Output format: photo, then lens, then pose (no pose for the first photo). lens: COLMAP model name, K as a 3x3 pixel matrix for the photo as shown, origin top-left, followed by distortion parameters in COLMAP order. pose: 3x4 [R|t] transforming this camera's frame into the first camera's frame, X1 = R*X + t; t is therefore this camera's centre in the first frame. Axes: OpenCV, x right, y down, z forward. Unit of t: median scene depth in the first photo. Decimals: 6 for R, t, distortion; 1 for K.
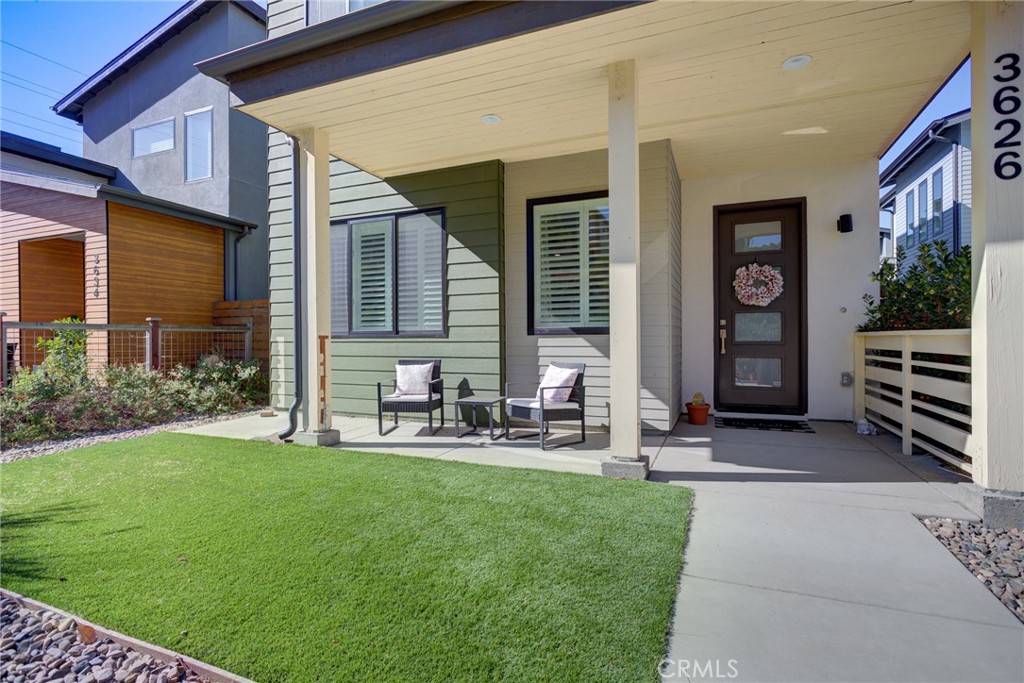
lens RADIAL K [[500.0, 0, 510.8], [0, 500.0, 341.0], [0, 0, 1]] dist [-0.007025, -0.001326]
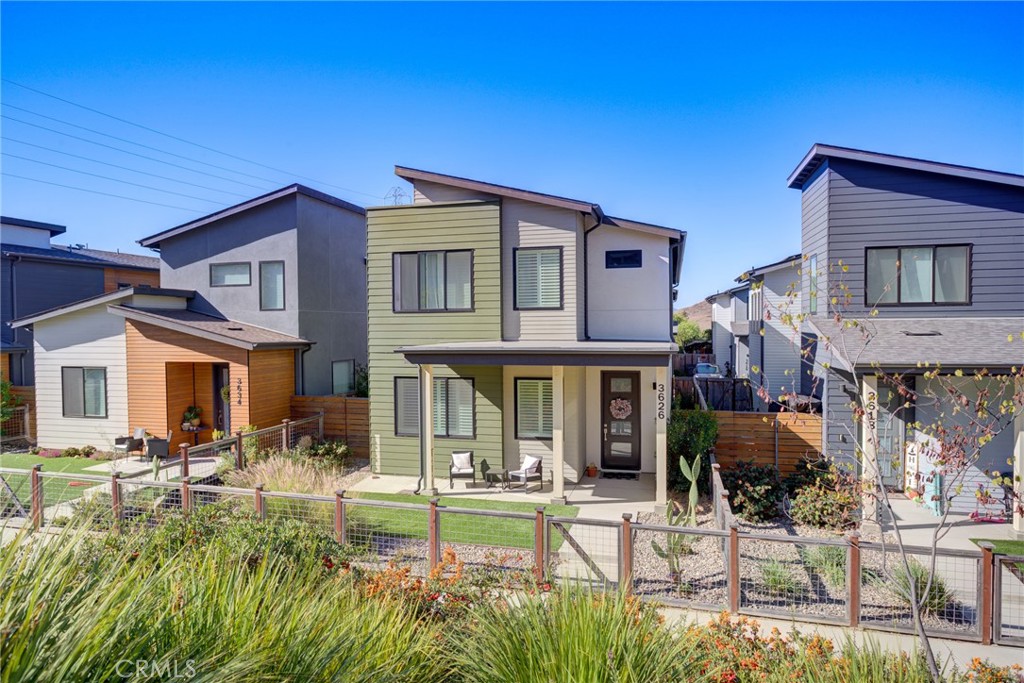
lens RADIAL K [[636.4, 0, 512.2], [0, 636.4, 340.6], [0, 0, 1]] dist [-0.022649, -0.000742]
pose [[0.989167, -0.005921, 0.146675, -0.377677], [0.002312, 0.999691, 0.024762, -0.506029], [-0.146776, -0.024154, 0.988875, -1.707623]]
